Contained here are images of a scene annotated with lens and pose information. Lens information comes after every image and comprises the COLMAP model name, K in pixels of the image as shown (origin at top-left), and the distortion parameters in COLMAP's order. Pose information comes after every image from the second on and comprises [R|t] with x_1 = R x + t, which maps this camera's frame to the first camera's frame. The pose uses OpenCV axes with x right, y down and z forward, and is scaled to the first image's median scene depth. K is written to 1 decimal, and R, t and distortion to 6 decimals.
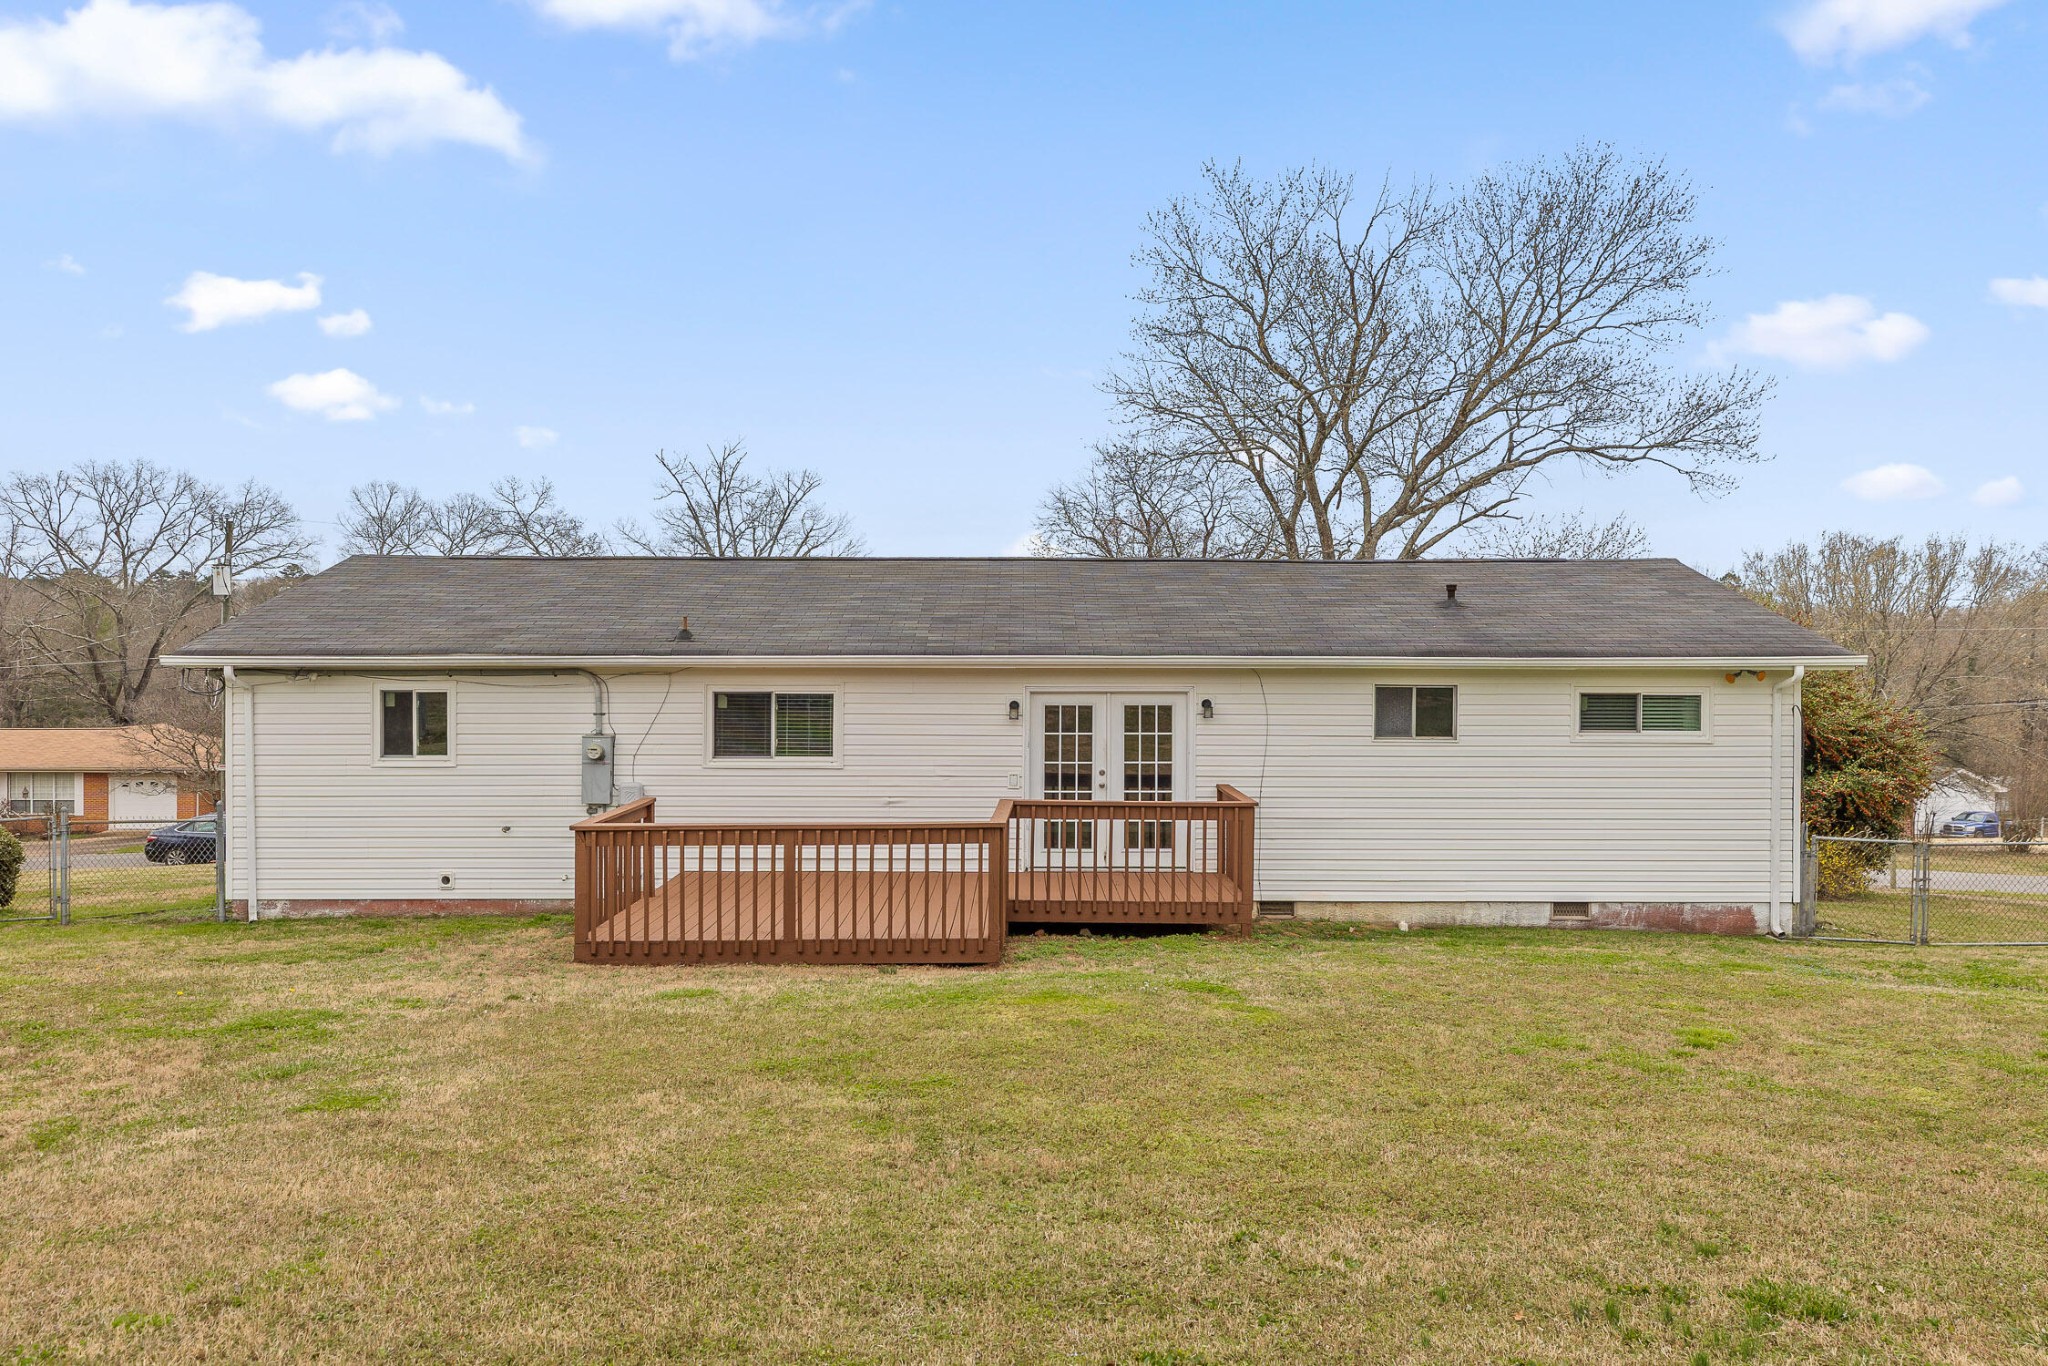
lens RADIAL K [[1386.7, 0, 1024.0], [0, 1386.7, 683.0], [0, 0, 1]] dist [0.002562, -0.000148]
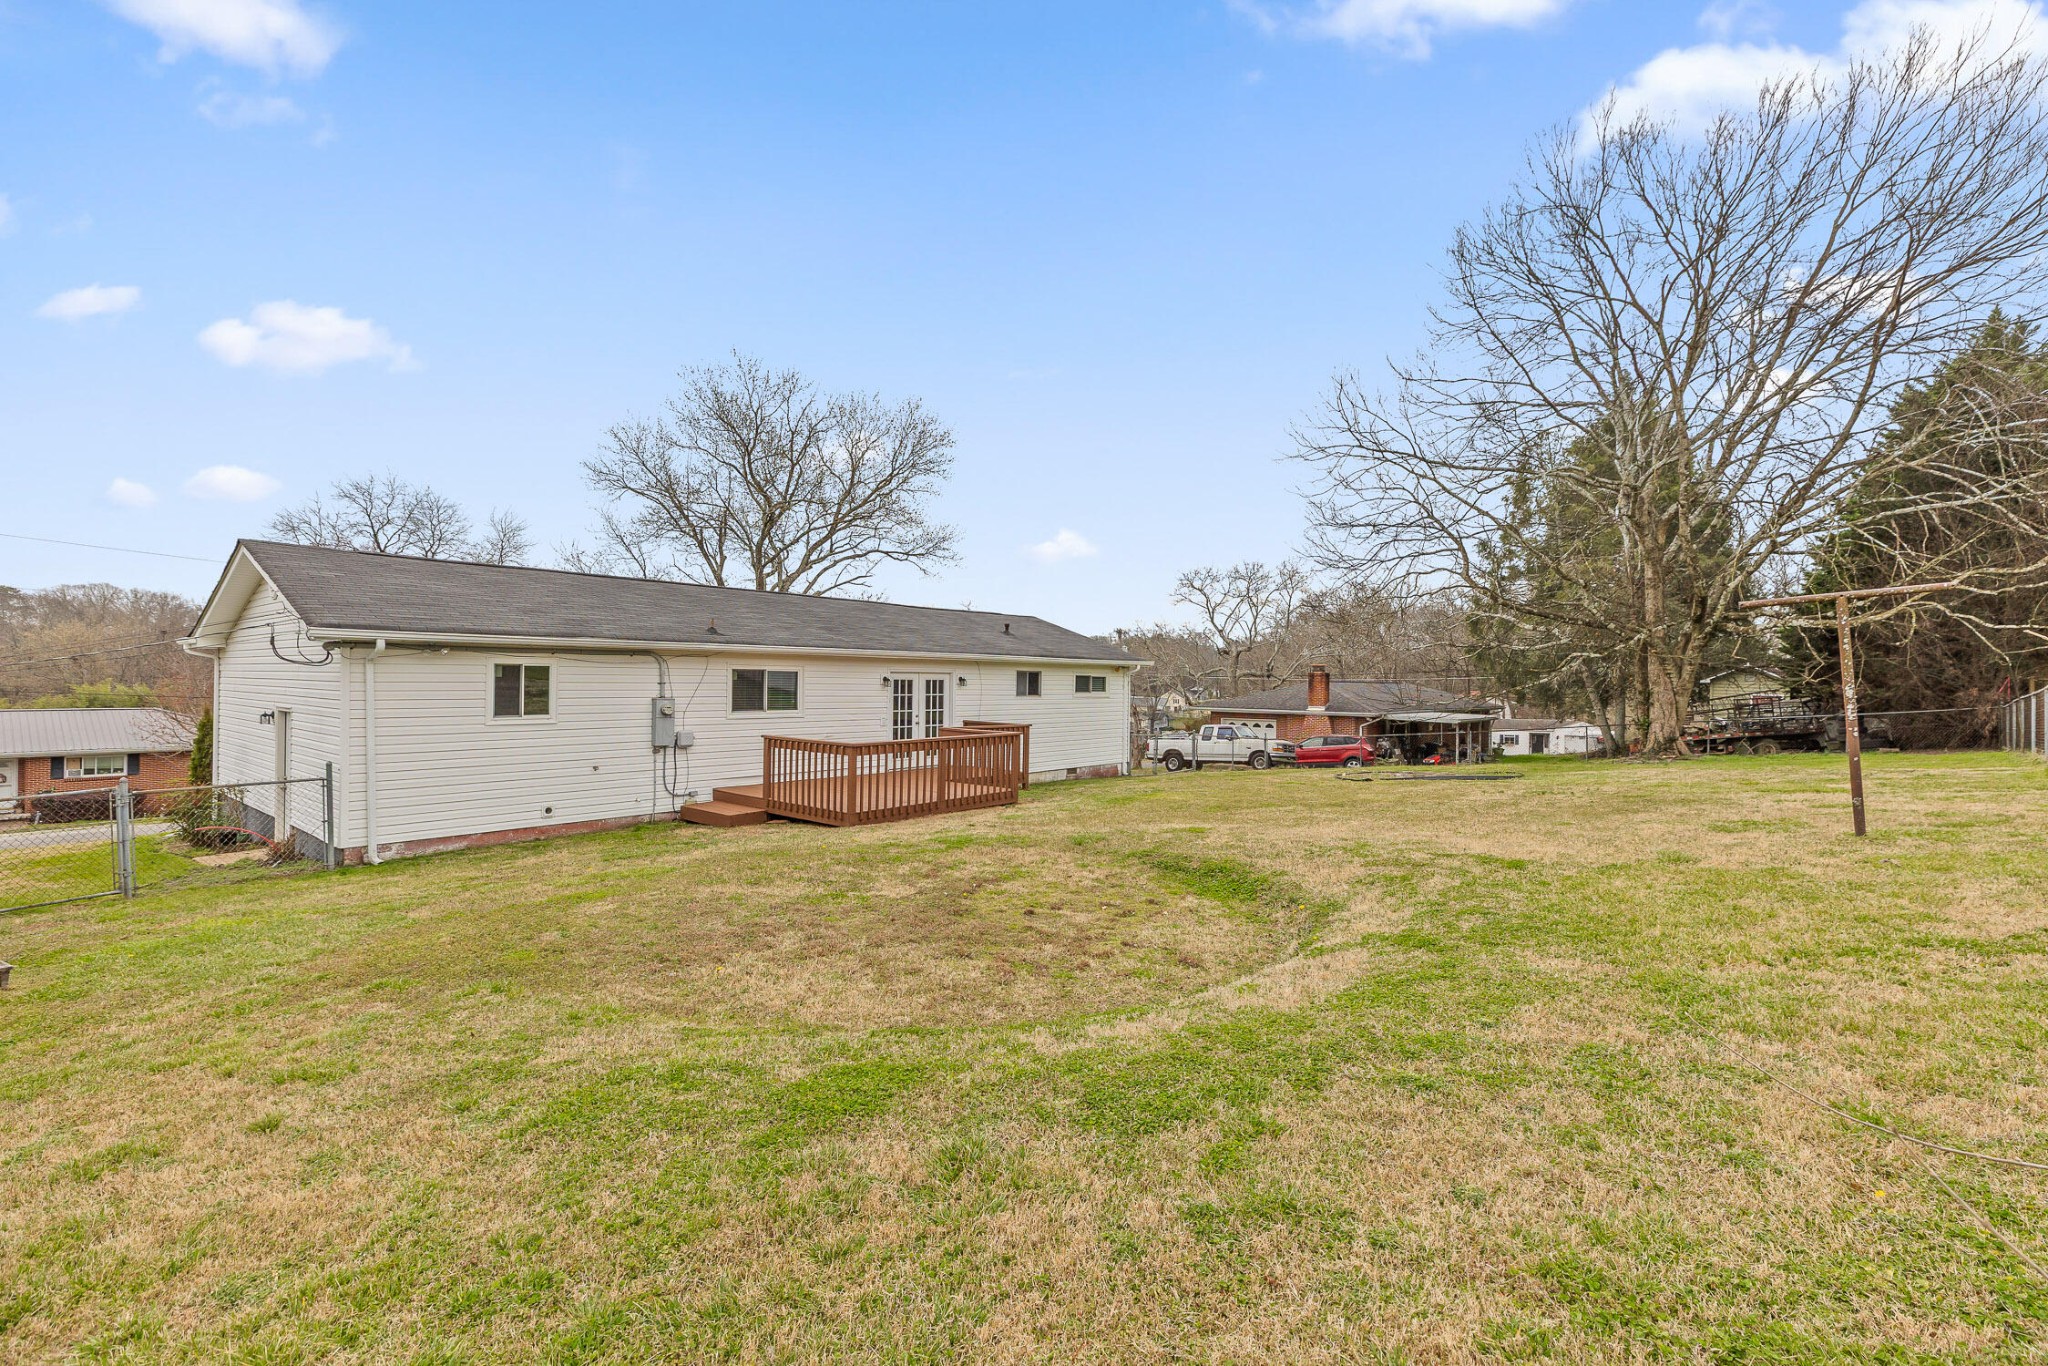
lens RADIAL K [[929.9, 0, 1030.9], [0, 929.9, 685.1], [0, 0, 1]] dist [0.003616, -0.000515]
pose [[0.625542, 0.002346, 0.780187, -0.818692], [-0.000745, 0.999997, -0.002410, 0.026459], [-0.780190, 0.000927, 0.625542, 0.101633]]
